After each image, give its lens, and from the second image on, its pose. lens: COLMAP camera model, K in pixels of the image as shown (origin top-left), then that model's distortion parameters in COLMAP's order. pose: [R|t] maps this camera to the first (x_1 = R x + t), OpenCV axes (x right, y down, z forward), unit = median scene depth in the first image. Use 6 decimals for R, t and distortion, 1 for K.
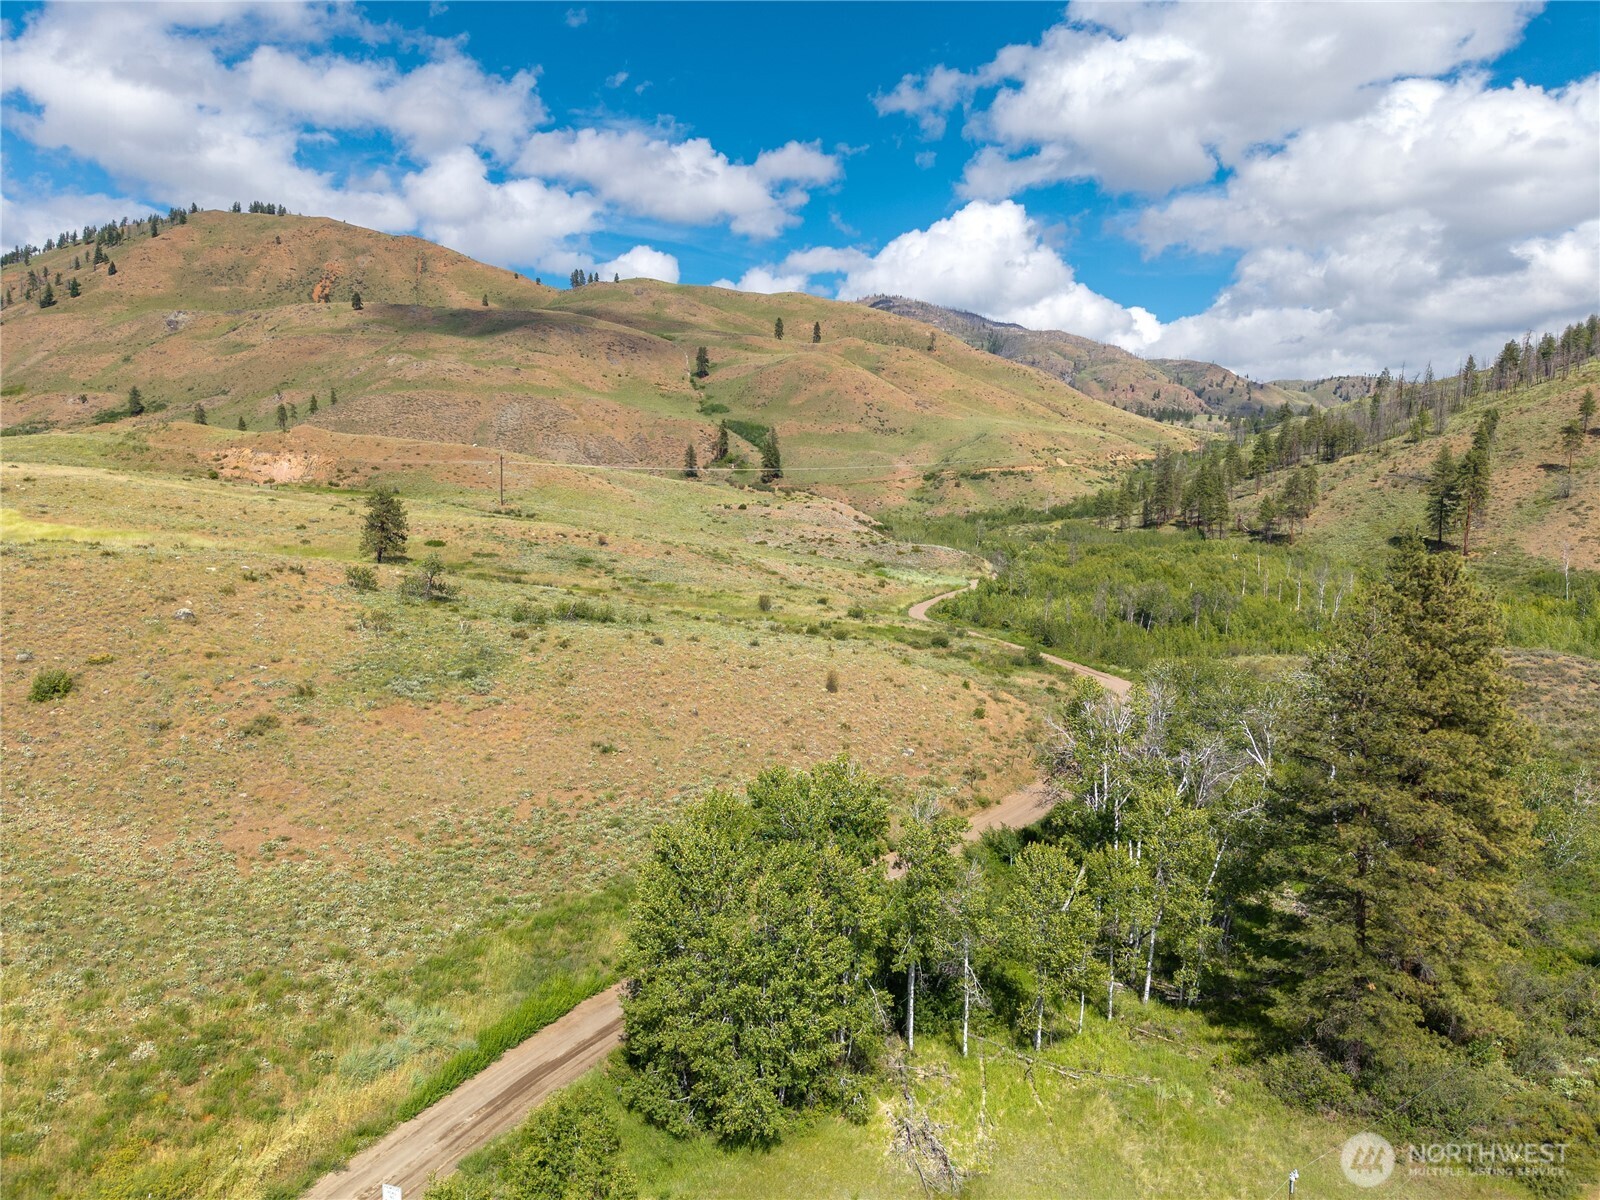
lens RADIAL K [[1073.2, 0, 790.2], [0, 1073.2, 612.1], [0, 0, 1]] dist [0.048066, -0.040719]
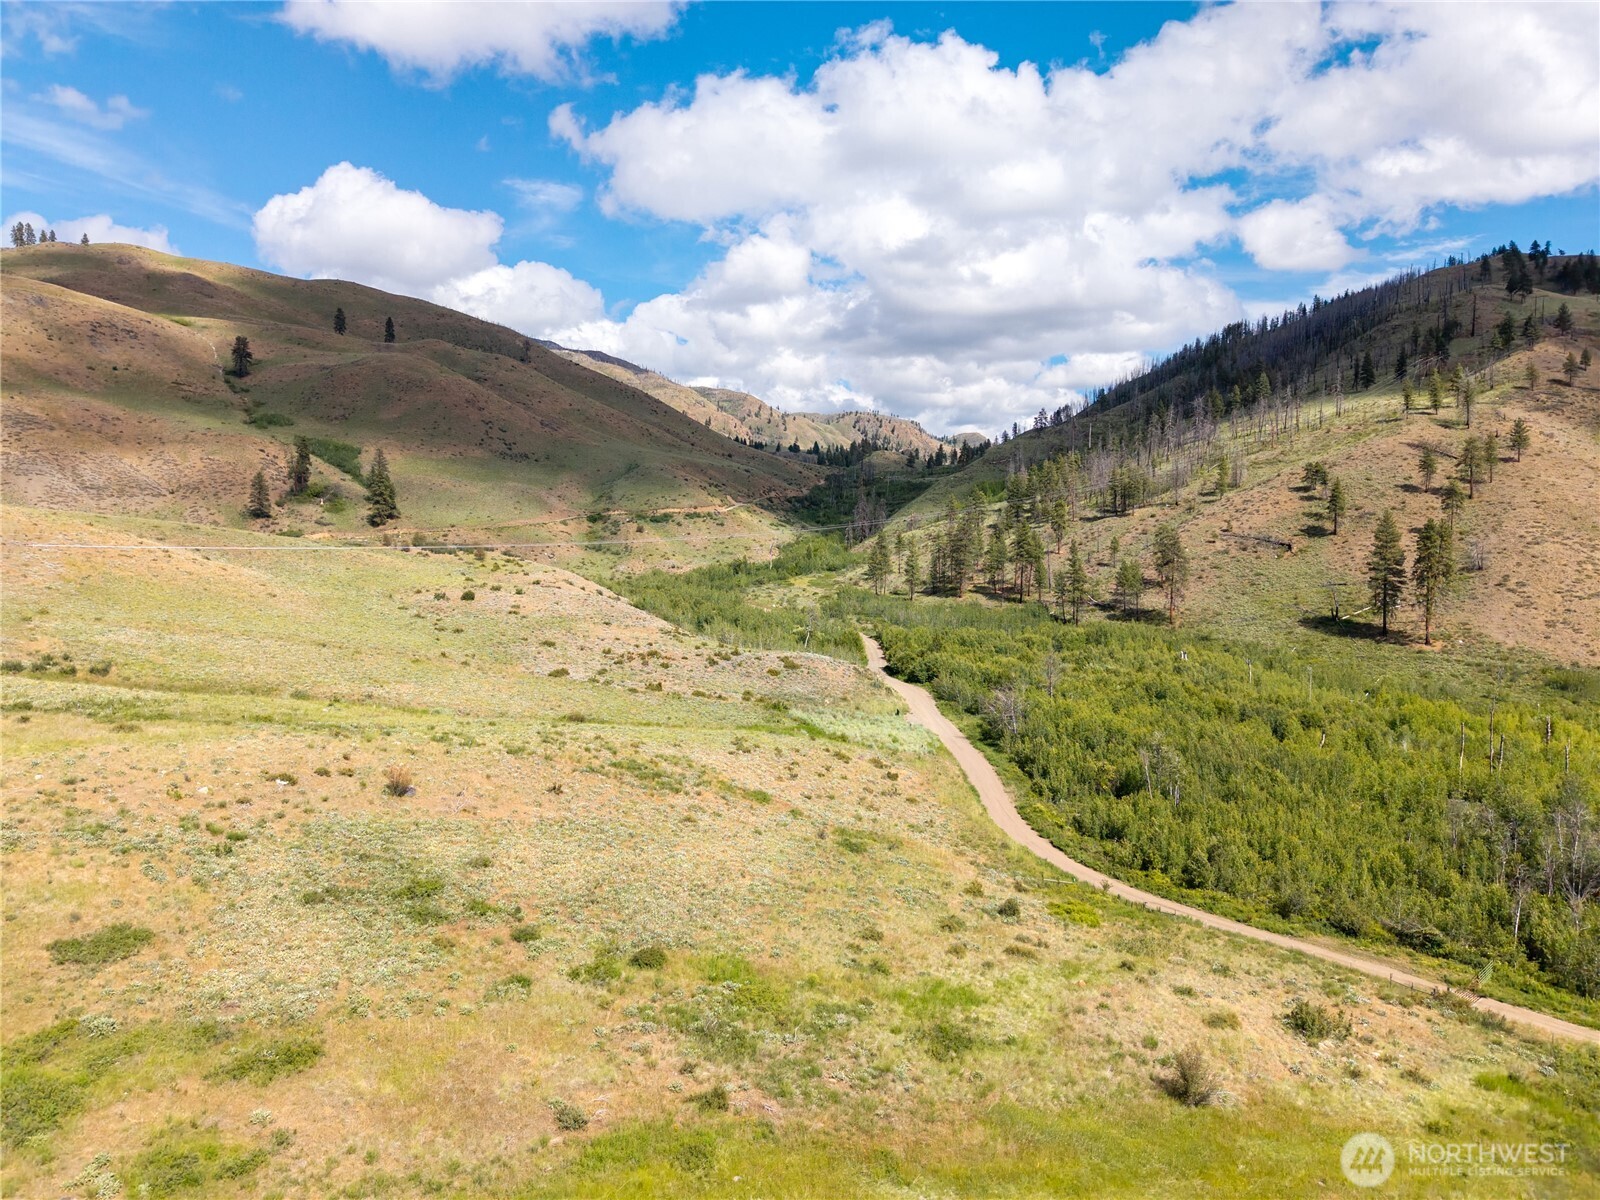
lens RADIAL K [[1076.1, 0, 800.0], [0, 1076.1, 600.0], [0, 0, 1]] dist [0.017570, -0.016640]
pose [[0.902033, -0.033108, 0.430395, -0.065450], [0.045118, 0.998824, -0.017727, -0.036361], [-0.429302, 0.035409, 0.902466, 0.178967]]
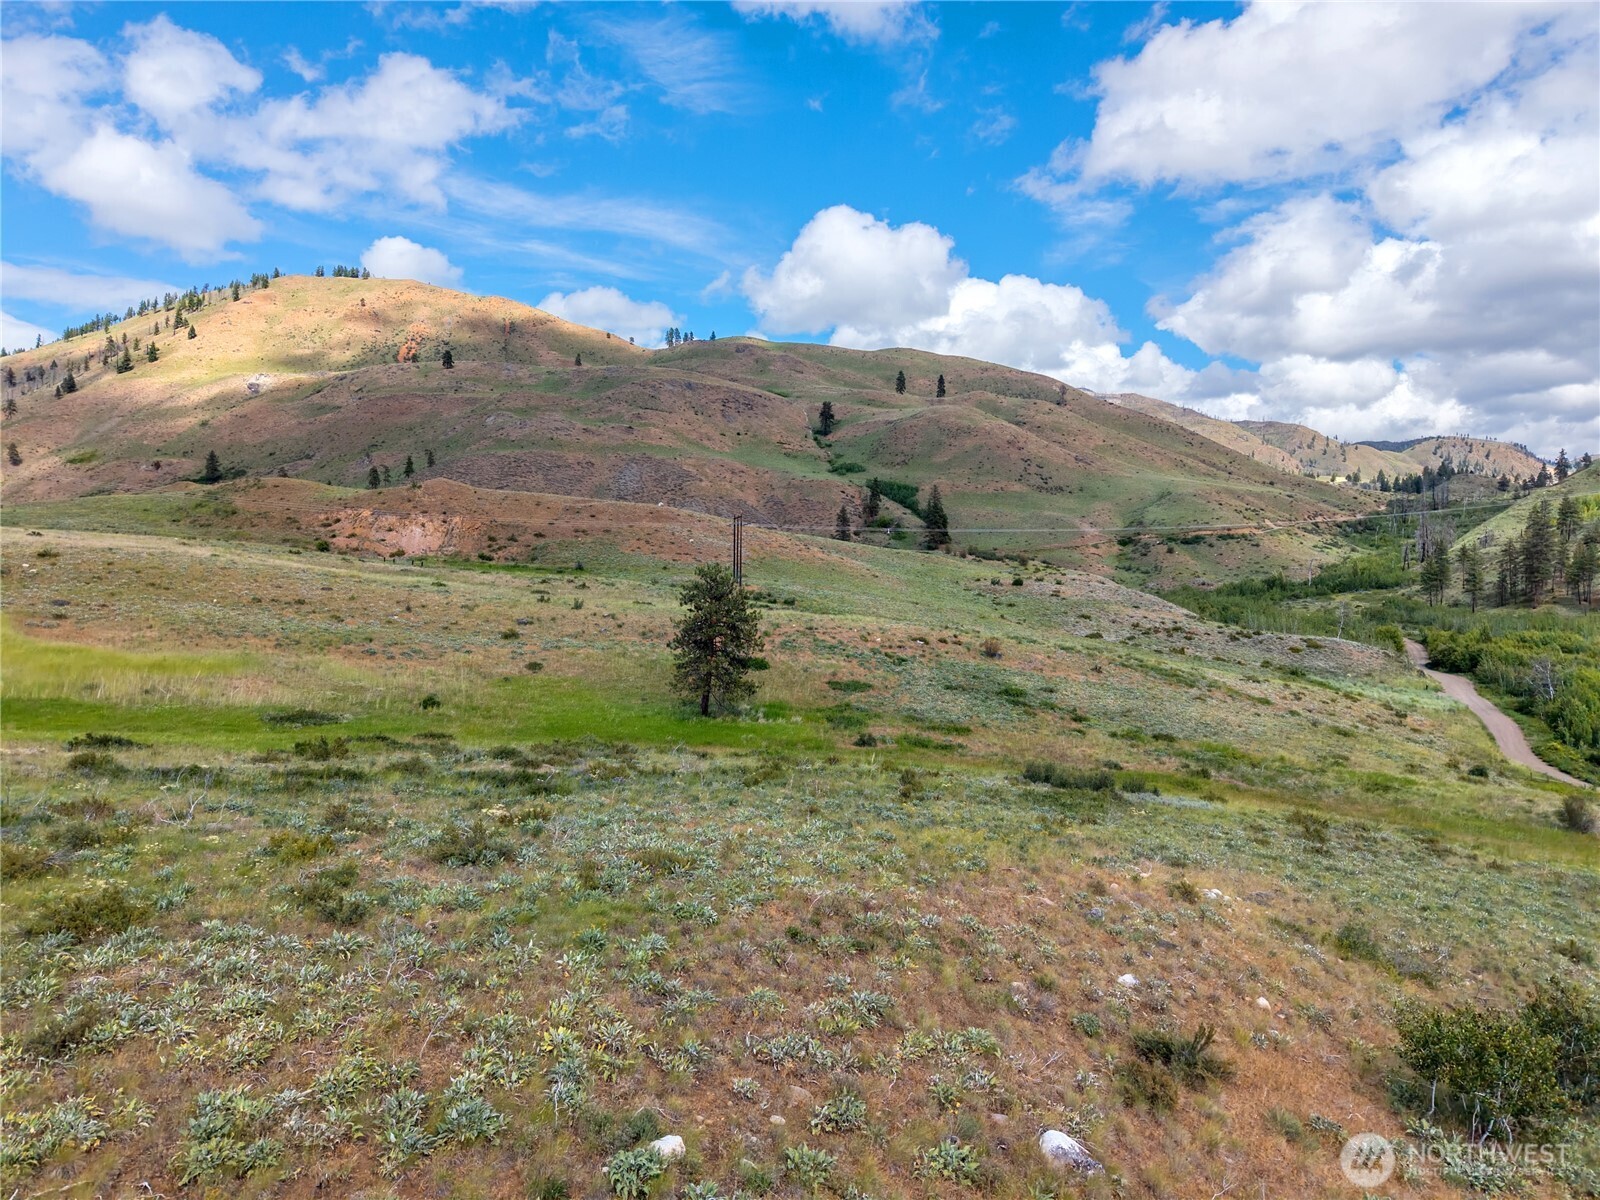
lens RADIAL K [[1066.3, 0, 788.6], [0, 1066.3, 617.0], [0, 0, 1]] dist [0.051186, -0.055401]
pose [[0.998988, -0.004558, -0.044754, -0.080254], [0.001965, 0.998326, -0.057810, -0.015707], [0.044943, 0.057664, 0.997324, 0.128019]]
